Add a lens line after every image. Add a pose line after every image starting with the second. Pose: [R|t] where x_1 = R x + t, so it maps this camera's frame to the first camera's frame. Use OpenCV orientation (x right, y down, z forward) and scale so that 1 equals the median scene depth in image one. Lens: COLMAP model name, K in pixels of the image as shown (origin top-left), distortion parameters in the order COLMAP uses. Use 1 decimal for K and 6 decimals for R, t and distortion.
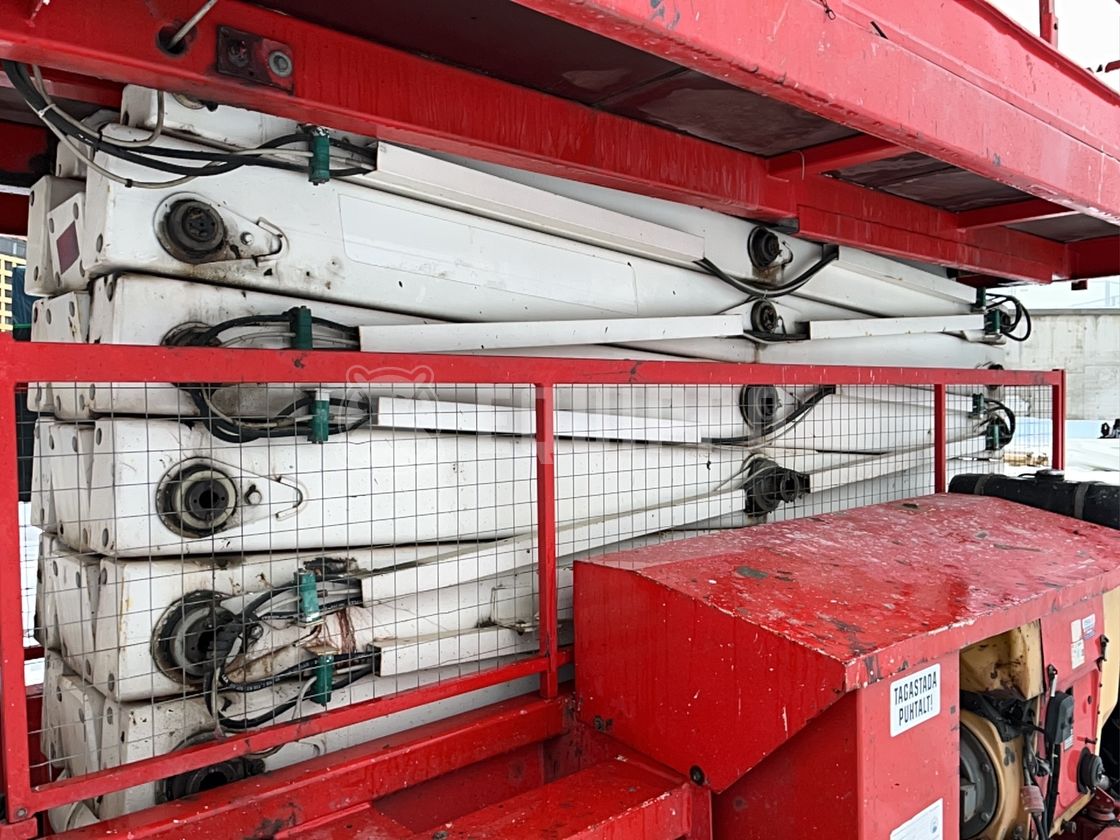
lens RADIAL K [[903.4, 0, 560.0], [0, 903.4, 420.0], [0, 0, 1]] dist [0.080249, -0.112377]
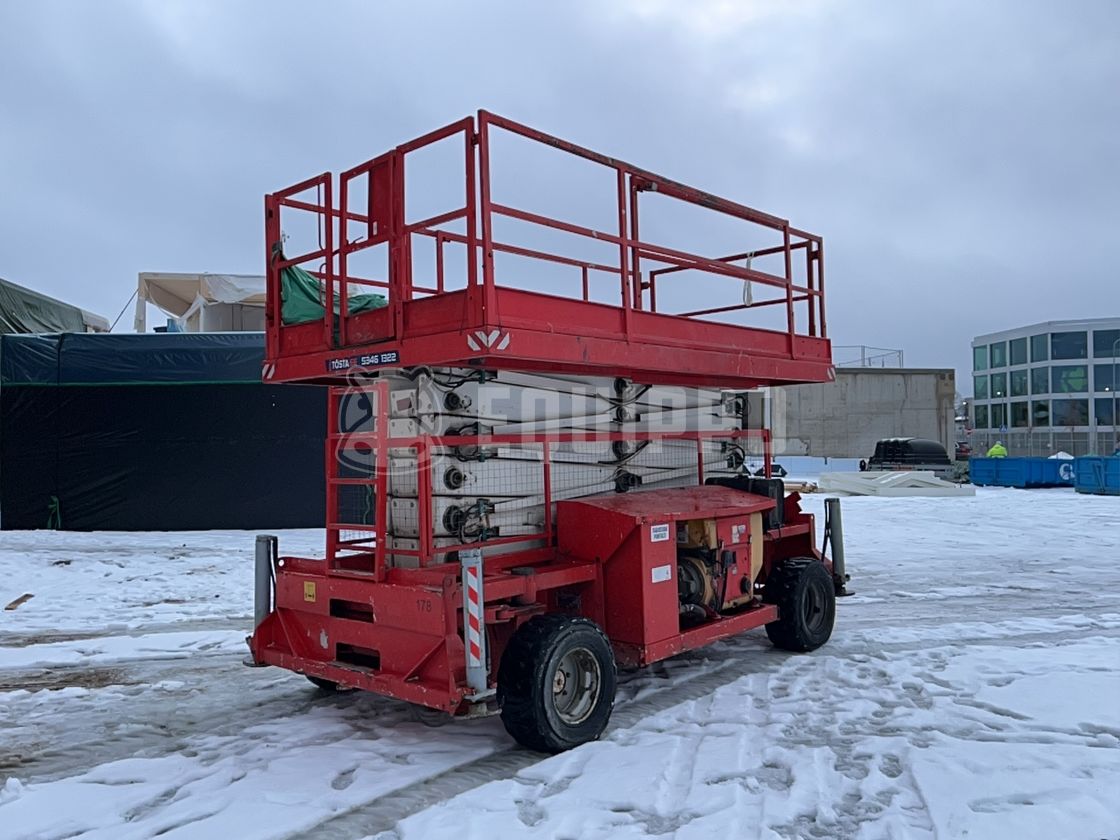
lens RADIAL K [[903.4, 0, 560.0], [0, 903.4, 420.0], [0, 0, 1]] dist [0.080249, -0.112377]
pose [[0.993744, -0.012516, 0.110975, -0.325991], [0.017981, 0.998667, -0.048379, 0.033724], [-0.110222, 0.050072, 0.992645, -2.145470]]
